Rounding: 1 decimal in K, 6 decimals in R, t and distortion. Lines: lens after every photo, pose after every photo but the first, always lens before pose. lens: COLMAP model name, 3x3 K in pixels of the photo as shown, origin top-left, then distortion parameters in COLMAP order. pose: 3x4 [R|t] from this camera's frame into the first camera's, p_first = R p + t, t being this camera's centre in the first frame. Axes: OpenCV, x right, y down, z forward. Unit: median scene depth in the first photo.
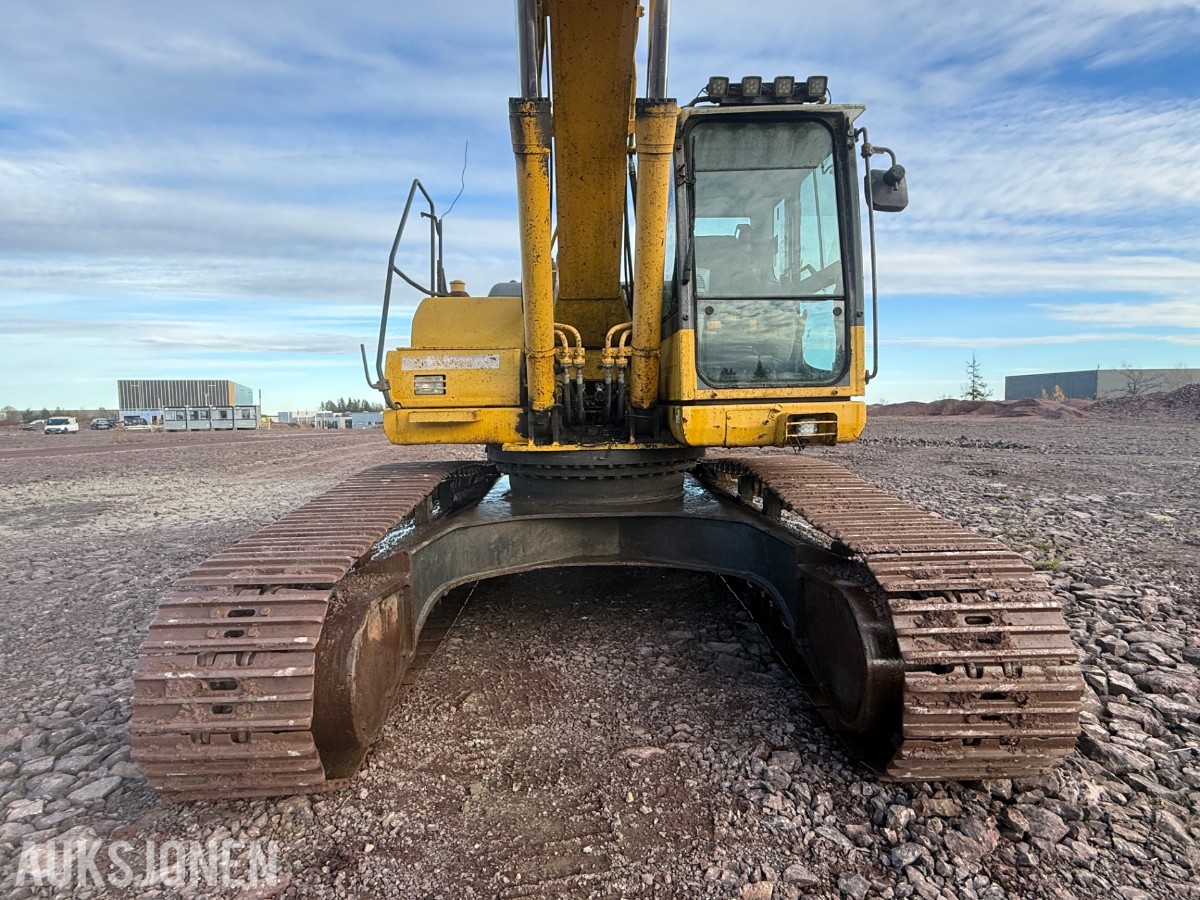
lens RADIAL K [[639.1, 0, 595.4], [0, 639.1, 452.8], [0, 0, 1]] dist [-0.003725, 0.001993]
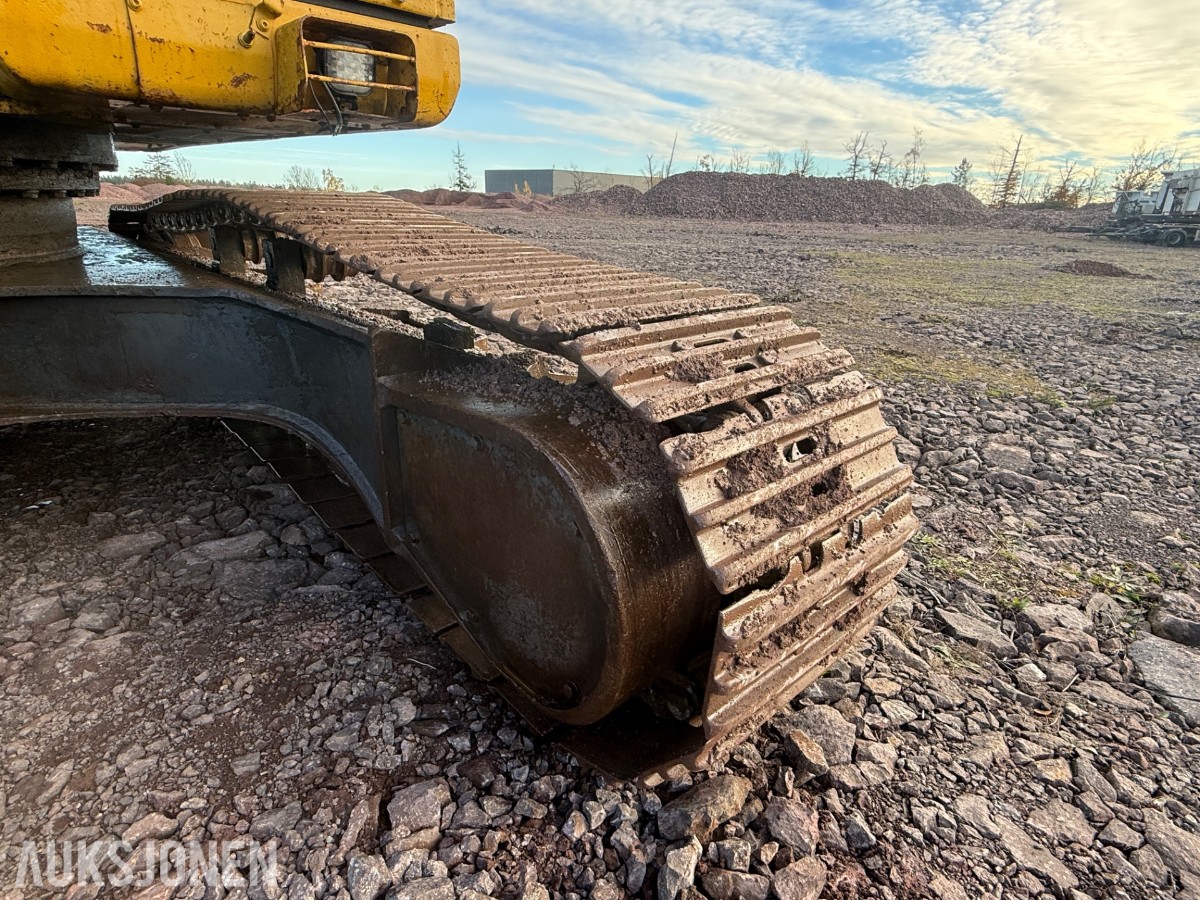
lens RADIAL K [[639.1, 0, 597.6], [0, 639.1, 451.9], [0, 0, 1]] dist [-0.003725, 0.001993]
pose [[0.742322, -0.206238, 0.637514, 0.127009], [0.000327, 0.951563, 0.307453, 0.081547], [-0.670044, -0.228020, 0.706434, 0.534578]]
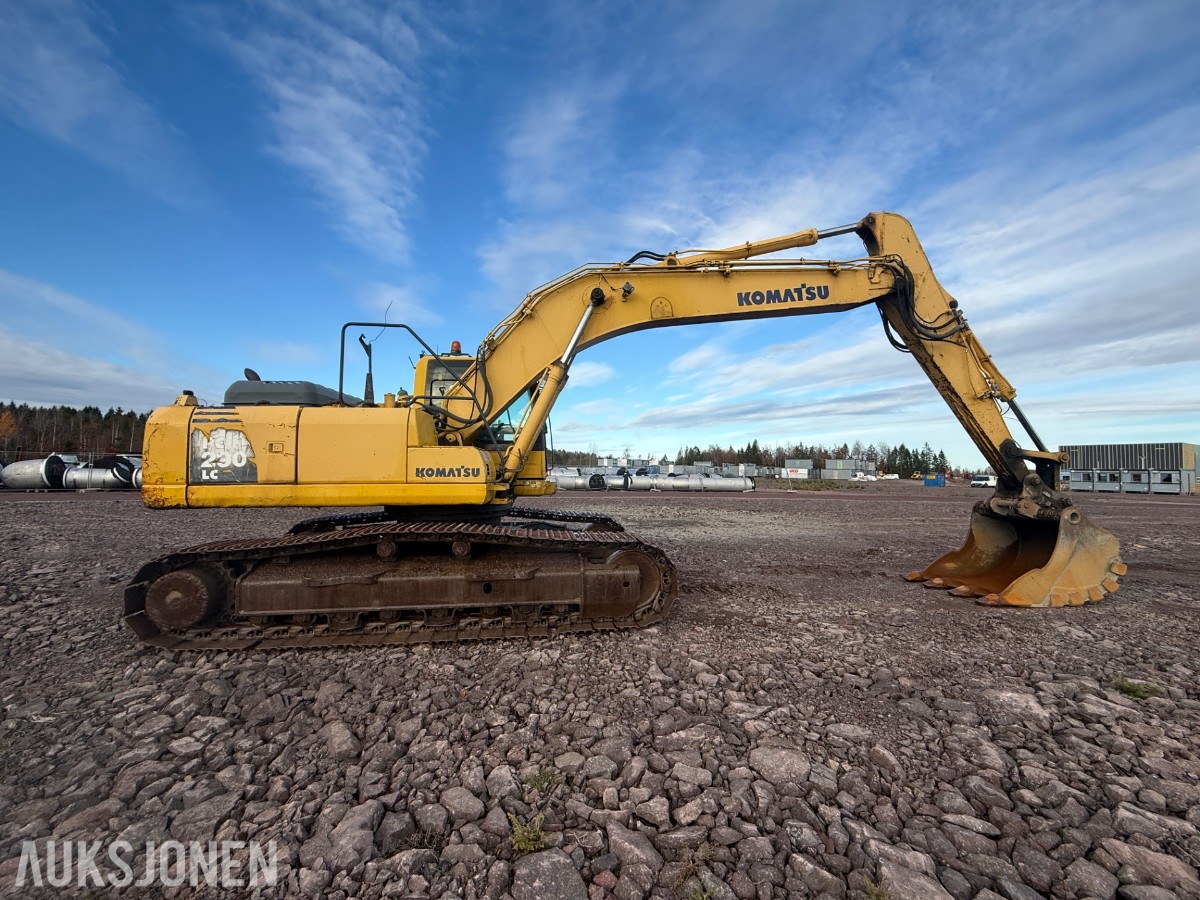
lens RADIAL K [[479.9, 0, 599.4], [0, 479.9, 459.7], [0, 0, 1]] dist [0.000717, -0.000740]
pose [[0.119827, 0.000557, -0.992795, 1.955129], [-0.085927, 0.996253, -0.009812, -0.221273], [0.989069, 0.086483, 0.119426, 1.757362]]
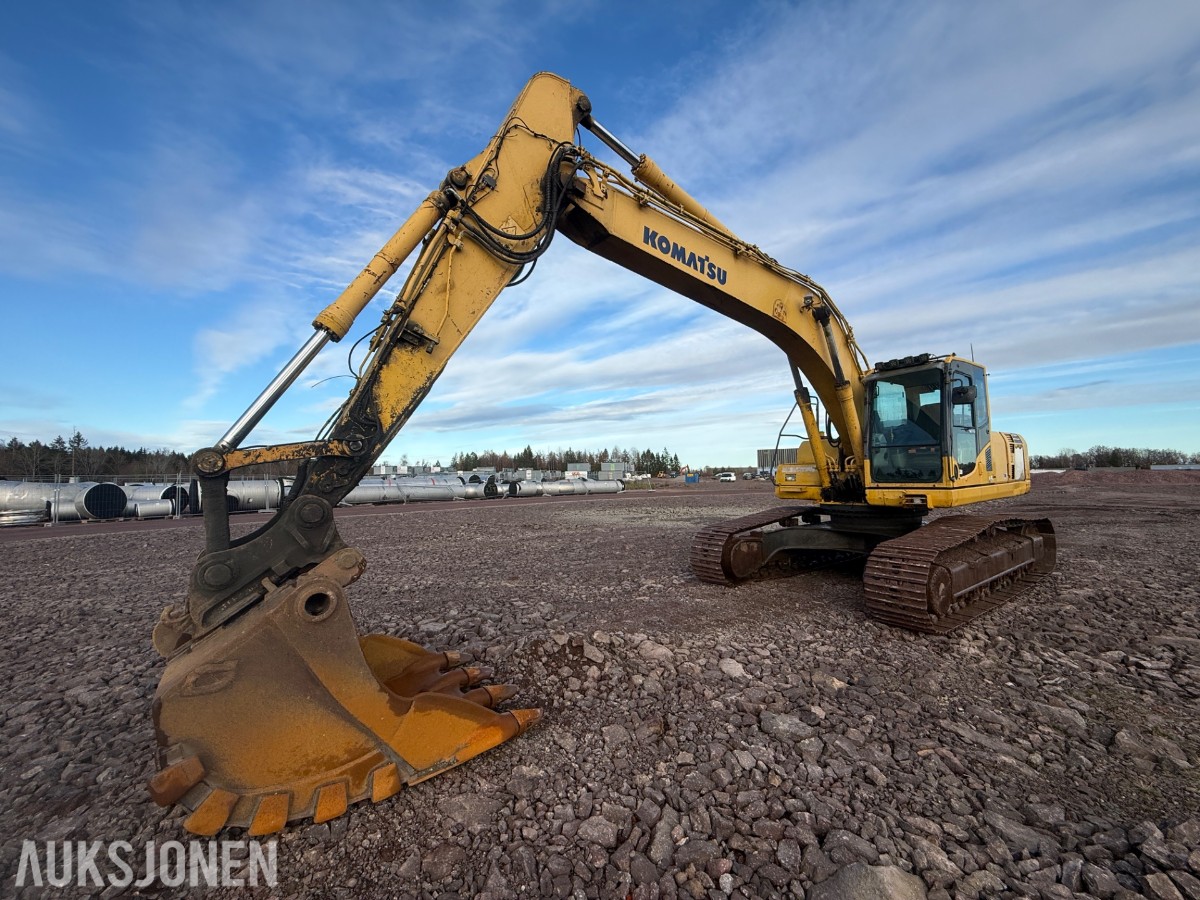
lens RADIAL K [[473.2, 0, 598.3], [0, 473.2, 447.9], [0, 0, 1]] dist [-0.002857, 0.000423]
pose [[0.564983, -0.036267, -0.824305, 1.171202], [-0.051577, 0.995527, -0.079151, -0.034576], [0.823489, 0.087234, 0.560586, -1.032778]]
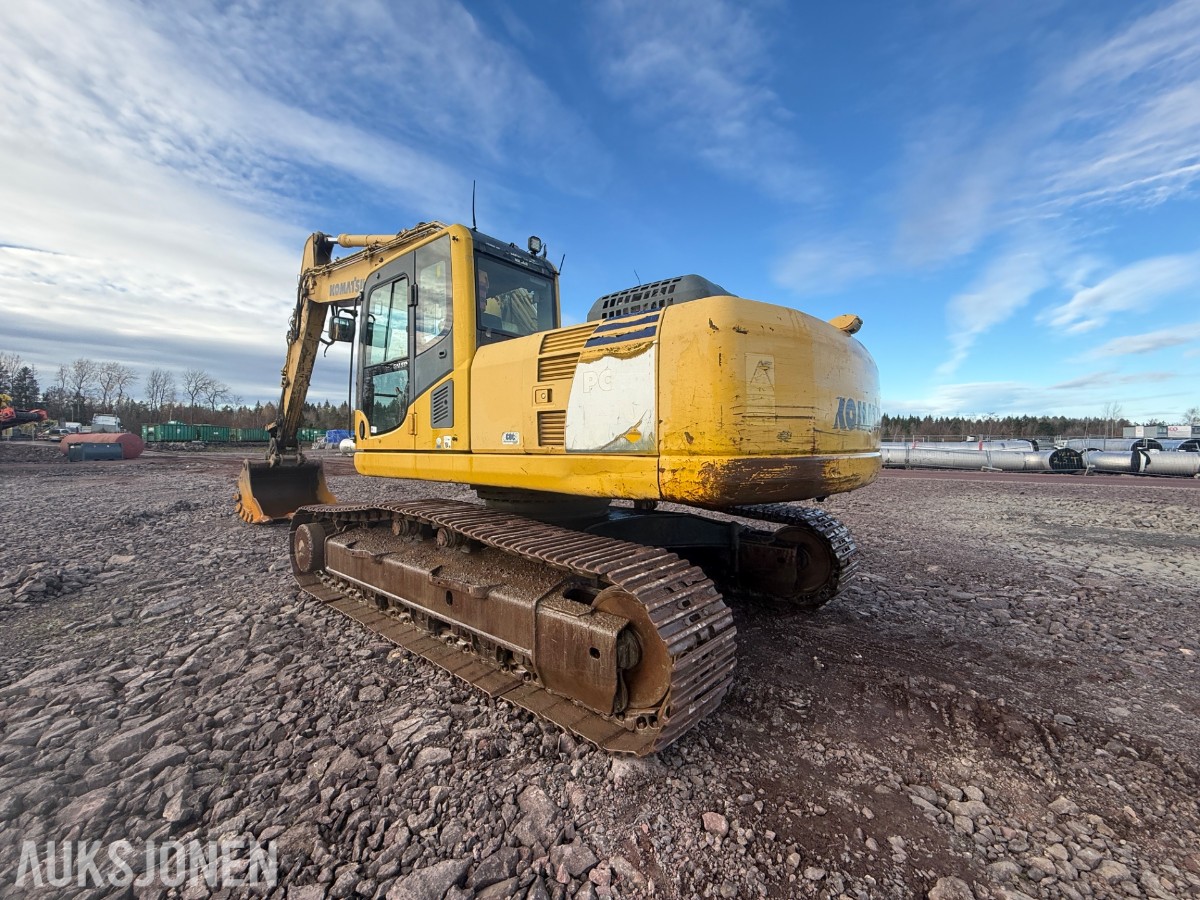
lens RADIAL K [[479.9, 0, 602.3], [0, 479.9, 468.5], [0, 0, 1]] dist [0.000717, -0.000740]
pose [[-0.657677, 0.059671, -0.750933, 1.032684], [-0.043442, 0.992194, 0.116889, -0.237010], [0.752047, 0.109498, -0.649951, 2.530549]]
